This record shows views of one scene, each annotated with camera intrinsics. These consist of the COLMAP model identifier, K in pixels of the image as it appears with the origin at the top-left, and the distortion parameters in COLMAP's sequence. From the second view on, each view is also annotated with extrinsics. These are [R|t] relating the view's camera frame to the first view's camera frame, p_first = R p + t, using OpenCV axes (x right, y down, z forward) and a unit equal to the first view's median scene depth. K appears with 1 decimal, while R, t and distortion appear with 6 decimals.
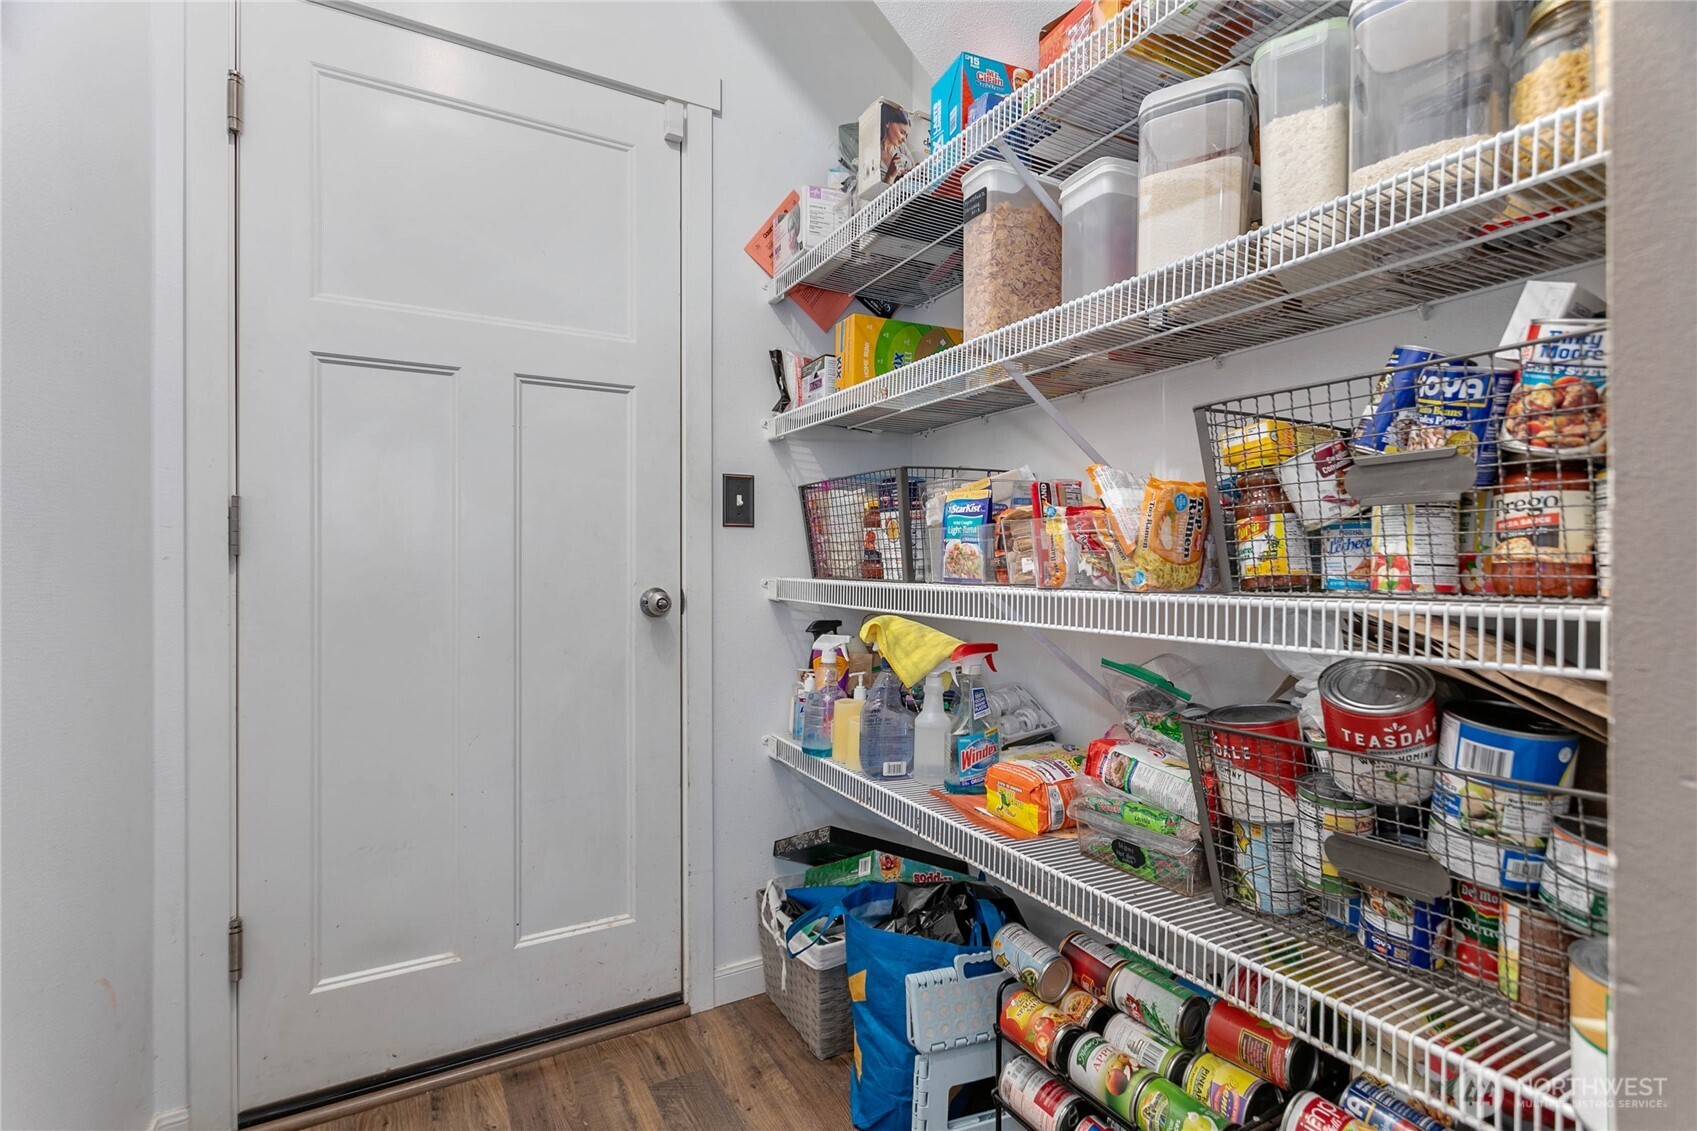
lens RADIAL K [[812.4, 0, 840.3], [0, 812.4, 570.3], [0, 0, 1]] dist [-0.001782, -0.000028]
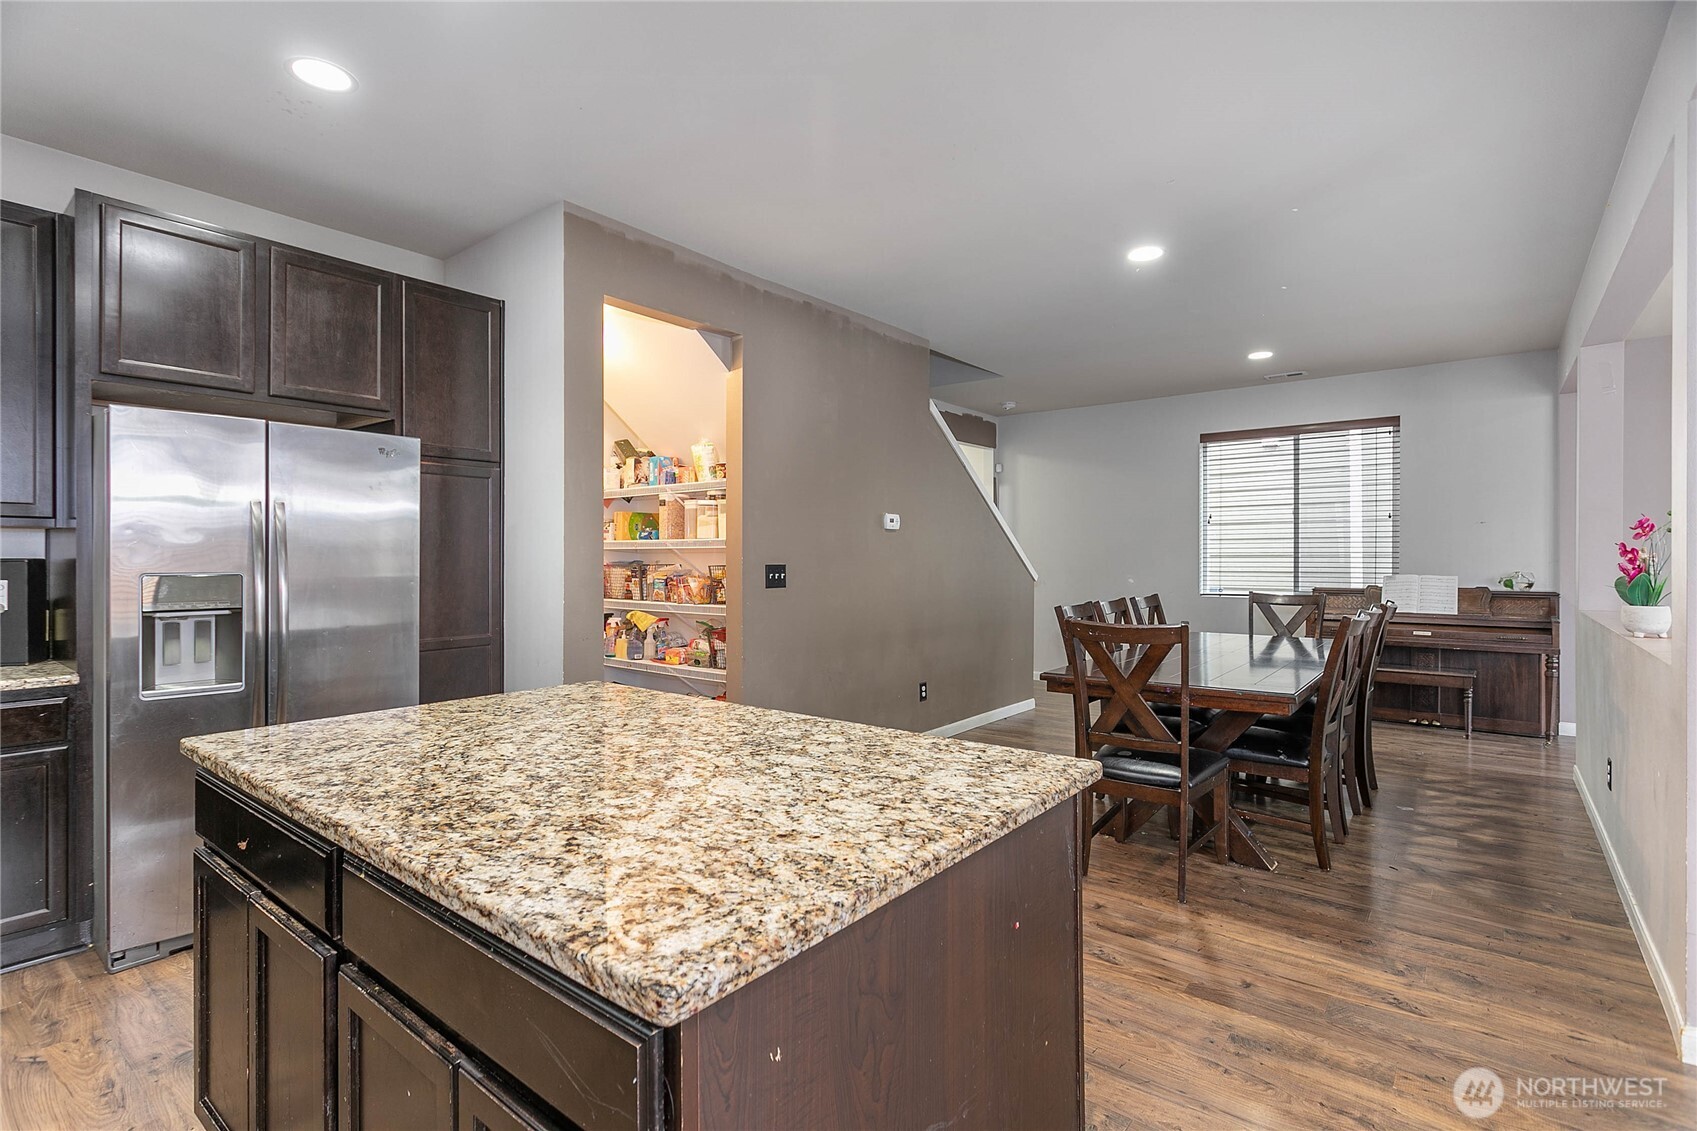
lens RADIAL K [[812.4, 0, 849.3], [0, 812.4, 562.6], [0, 0, 1]] dist [-0.001782, -0.000028]
pose [[0.923709, -0.003423, 0.383080, -0.402257], [0.003686, 0.999993, 0.000046, -0.136836], [-0.383078, 0.001370, 0.923715, -2.376250]]
